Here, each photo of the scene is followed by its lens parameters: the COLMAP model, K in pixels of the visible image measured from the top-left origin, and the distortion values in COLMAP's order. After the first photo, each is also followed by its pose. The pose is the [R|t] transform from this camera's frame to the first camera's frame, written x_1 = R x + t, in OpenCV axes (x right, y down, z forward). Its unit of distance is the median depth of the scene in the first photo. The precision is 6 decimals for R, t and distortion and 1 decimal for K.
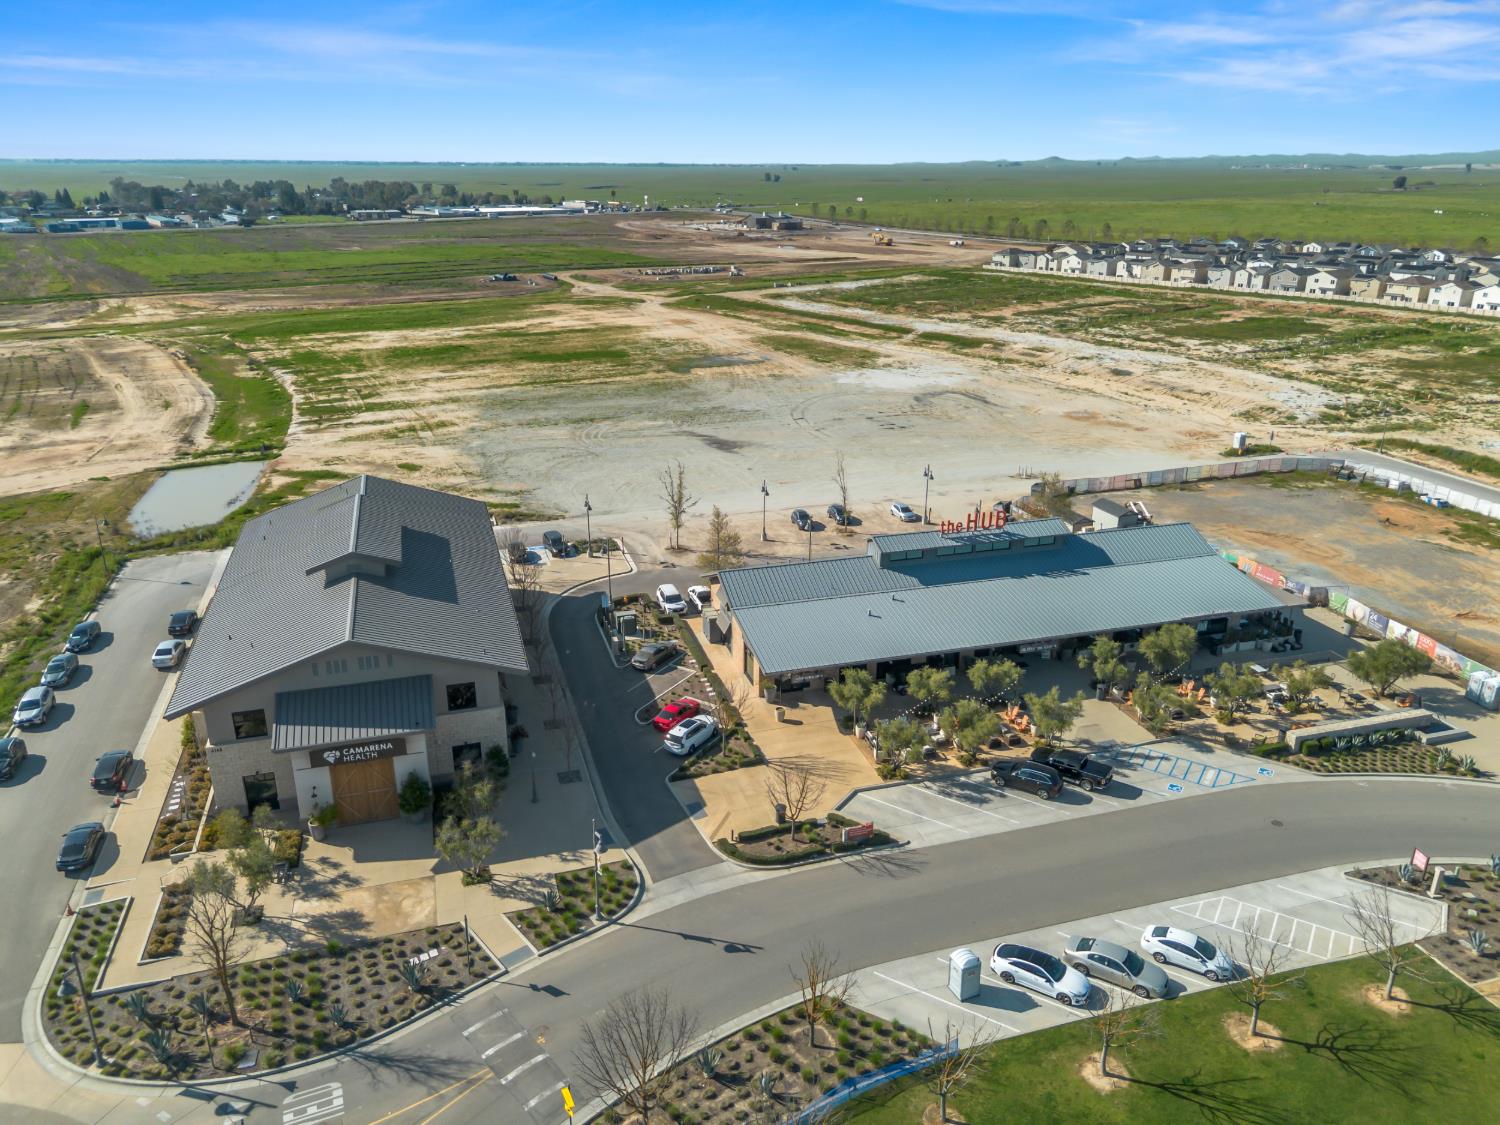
lens RADIAL K [[1065.6, 0, 750.0], [0, 1065.6, 562.5], [0, 0, 1]] dist [0.060850, -0.048581]
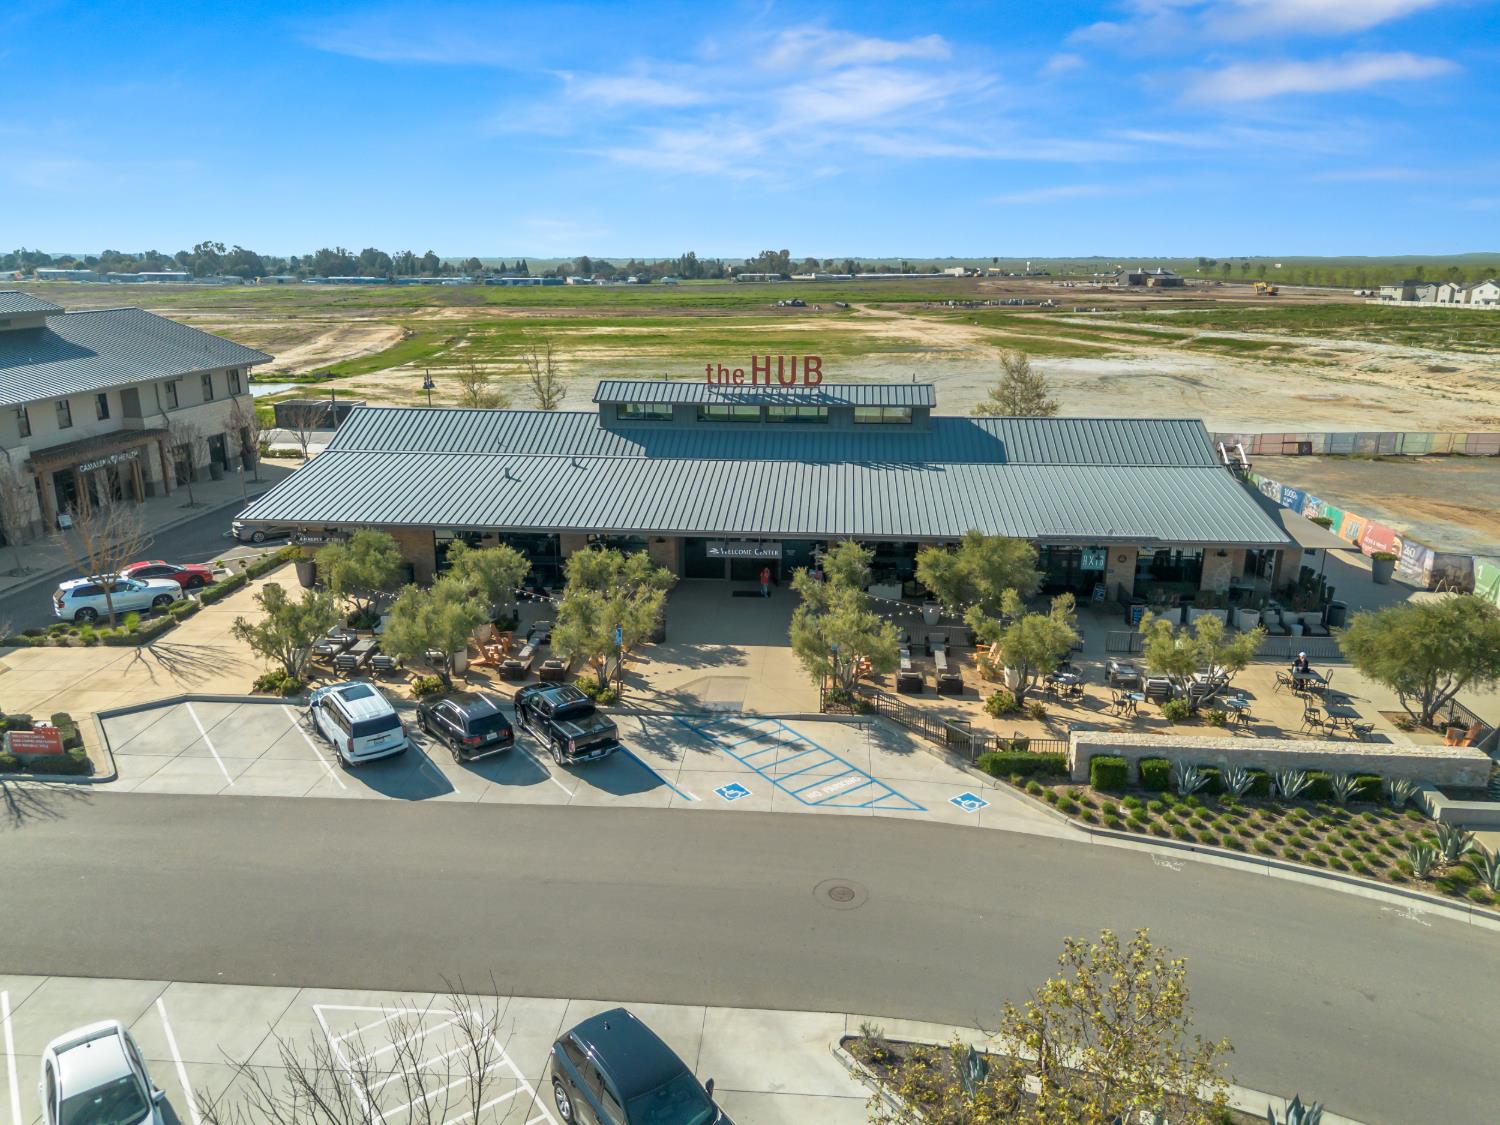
lens RADIAL K [[1065.6, 0, 750.0], [0, 1065.6, 562.5], [0, 0, 1]] dist [0.060850, -0.048581]
pose [[0.930475, 0.100547, -0.352287, 0.472575], [-0.127205, 0.990444, -0.053295, 0.115222], [0.343561, 0.094402, 0.934373, 0.480194]]
